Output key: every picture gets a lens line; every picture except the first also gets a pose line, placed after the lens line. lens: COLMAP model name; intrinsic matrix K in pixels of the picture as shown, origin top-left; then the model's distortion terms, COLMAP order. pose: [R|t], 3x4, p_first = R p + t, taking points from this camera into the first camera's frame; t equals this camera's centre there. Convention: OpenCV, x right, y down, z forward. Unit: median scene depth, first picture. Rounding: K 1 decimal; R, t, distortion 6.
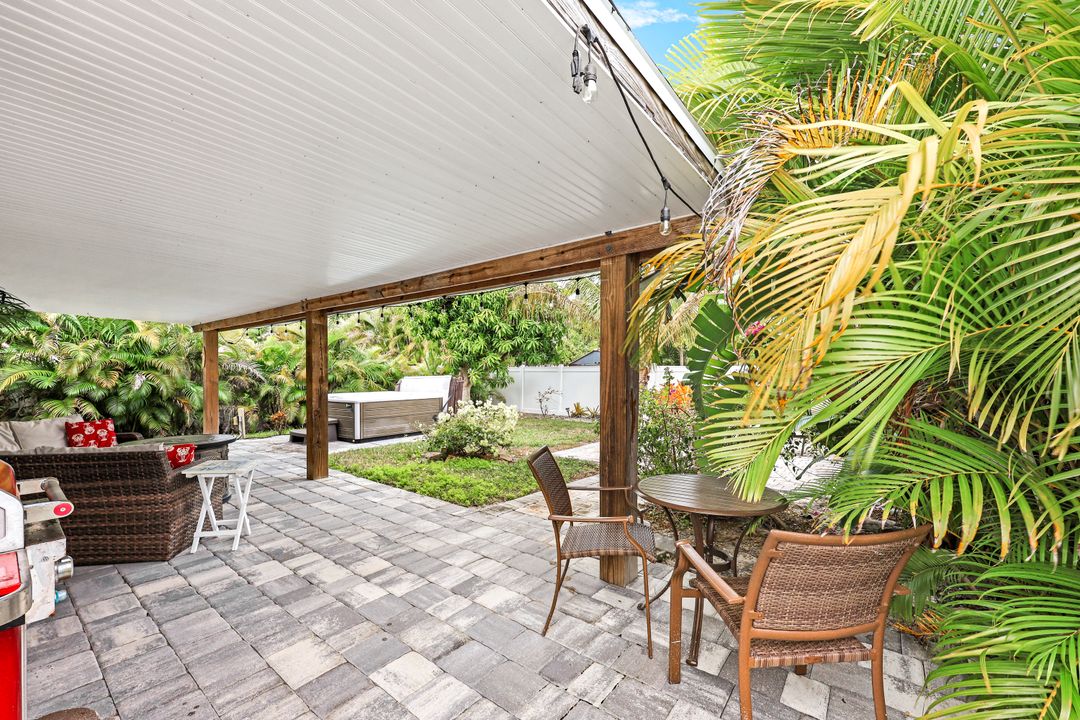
lens RADIAL K [[431.8, 0, 537.4], [0, 431.8, 360.0], [0, 0, 1]] dist [-0.002515, 0.000639]
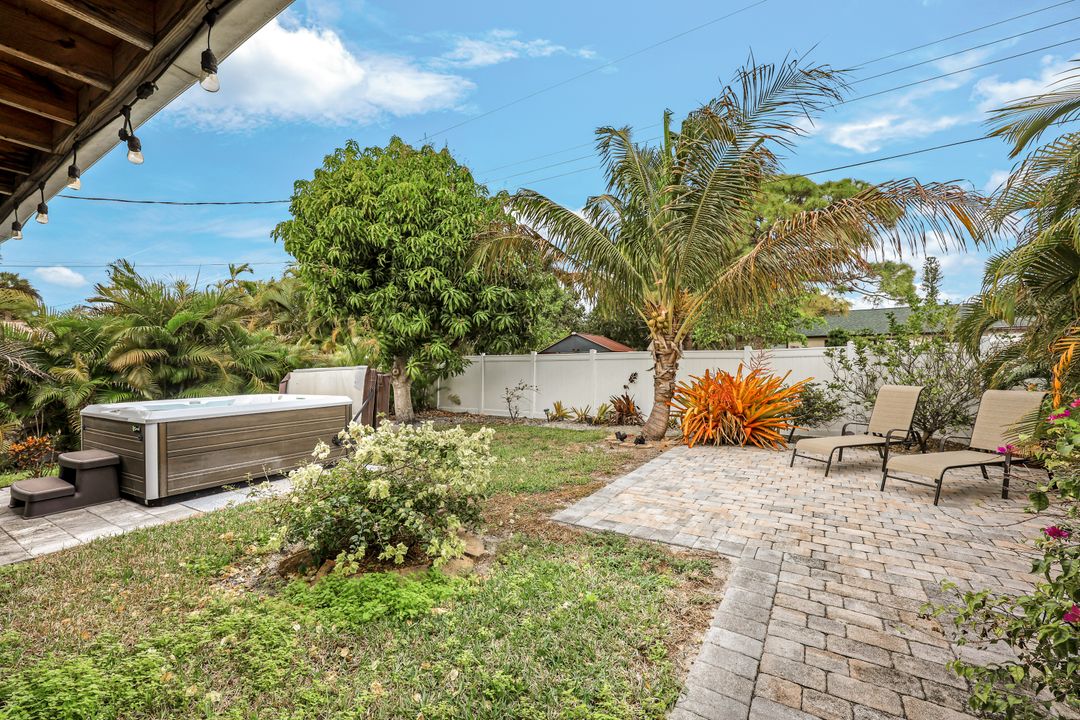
lens RADIAL K [[431.8, 0, 537.4], [0, 431.8, 360.0], [0, 0, 1]] dist [-0.002515, 0.000639]
pose [[0.994074, -0.012517, 0.107979, -0.026116], [0.010763, 0.999801, 0.016810, 0.016136], [-0.108168, -0.015548, 0.994011, 0.304056]]
